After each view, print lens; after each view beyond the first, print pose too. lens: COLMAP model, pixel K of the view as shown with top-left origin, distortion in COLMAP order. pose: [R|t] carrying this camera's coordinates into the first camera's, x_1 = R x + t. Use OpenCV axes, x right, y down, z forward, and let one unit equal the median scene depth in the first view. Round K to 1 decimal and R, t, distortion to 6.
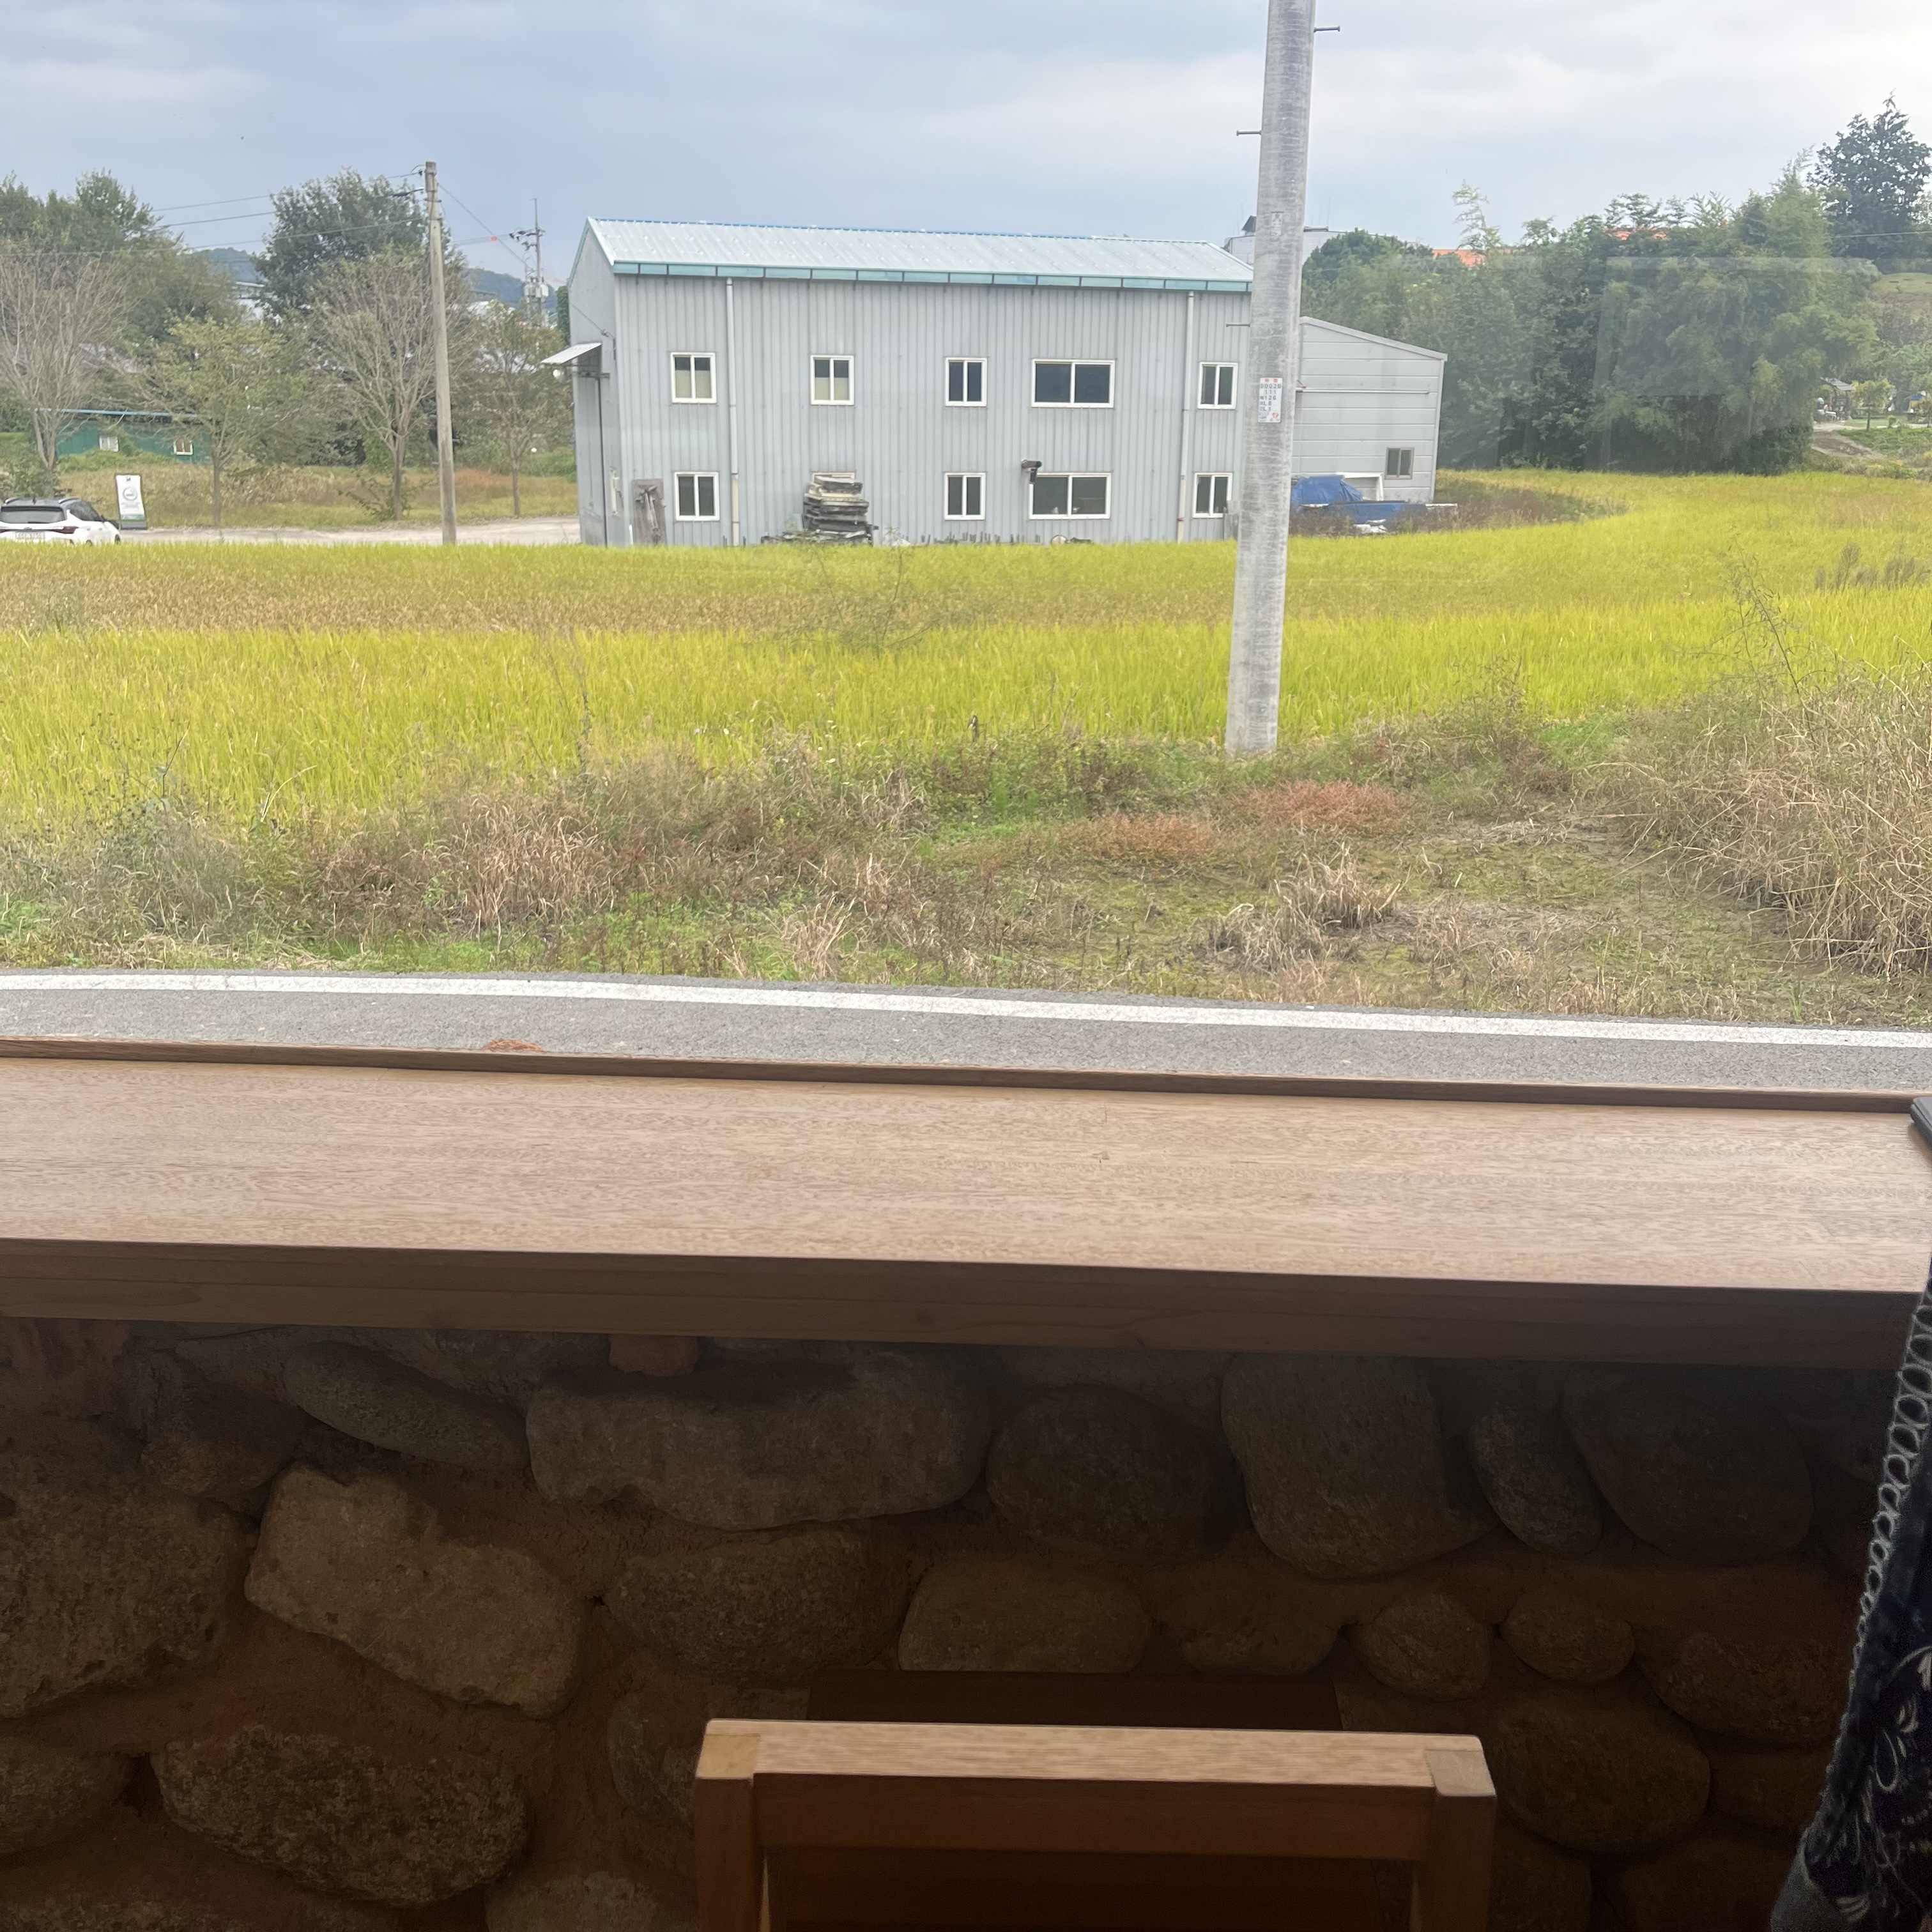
lens RADIAL K [[2012.0, 0, 967.2], [0, 2012.0, 965.3], [0, 0, 1]] dist [0.025762, 0.000000]
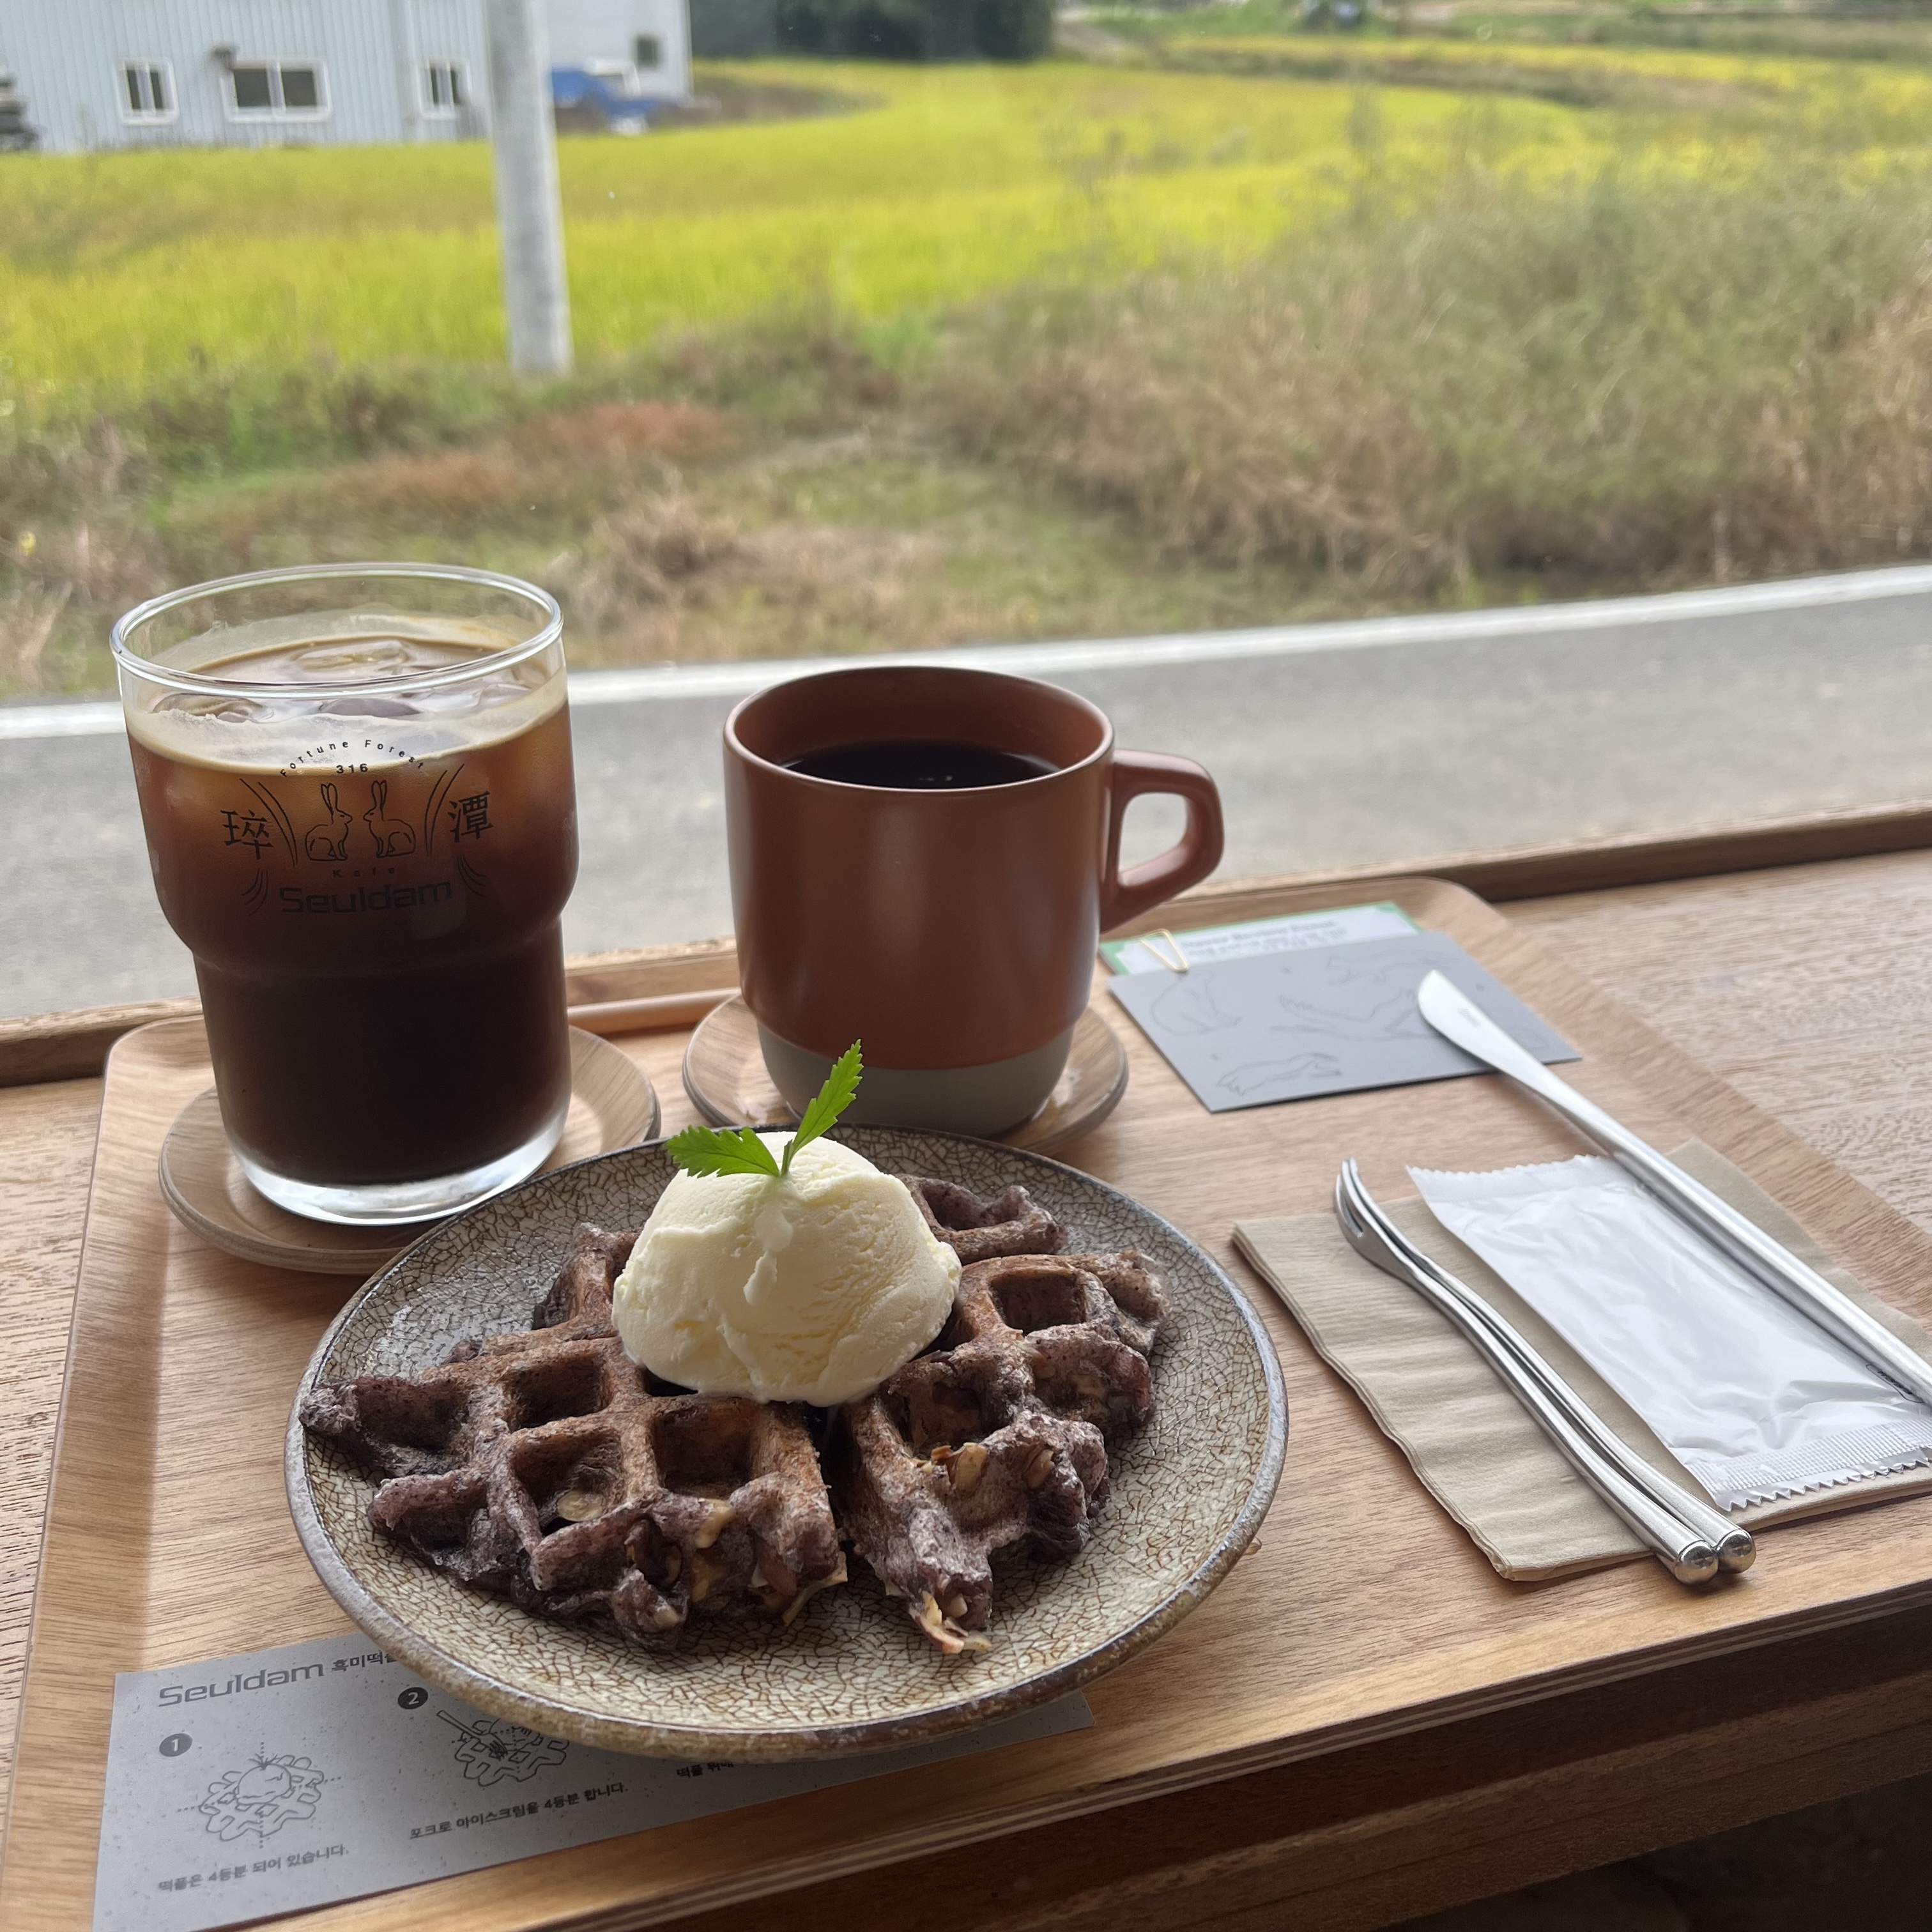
lens RADIAL K [[2012.0, 0, 961.2], [0, 2012.0, 963.2], [0, 0, 1]] dist [0.025762, 0.000000]
pose [[0.939058, -0.146069, 0.311181, 0.003380], [0.091074, 0.978600, 0.184520, -0.001793], [-0.331474, -0.144934, 0.932266, 0.104130]]
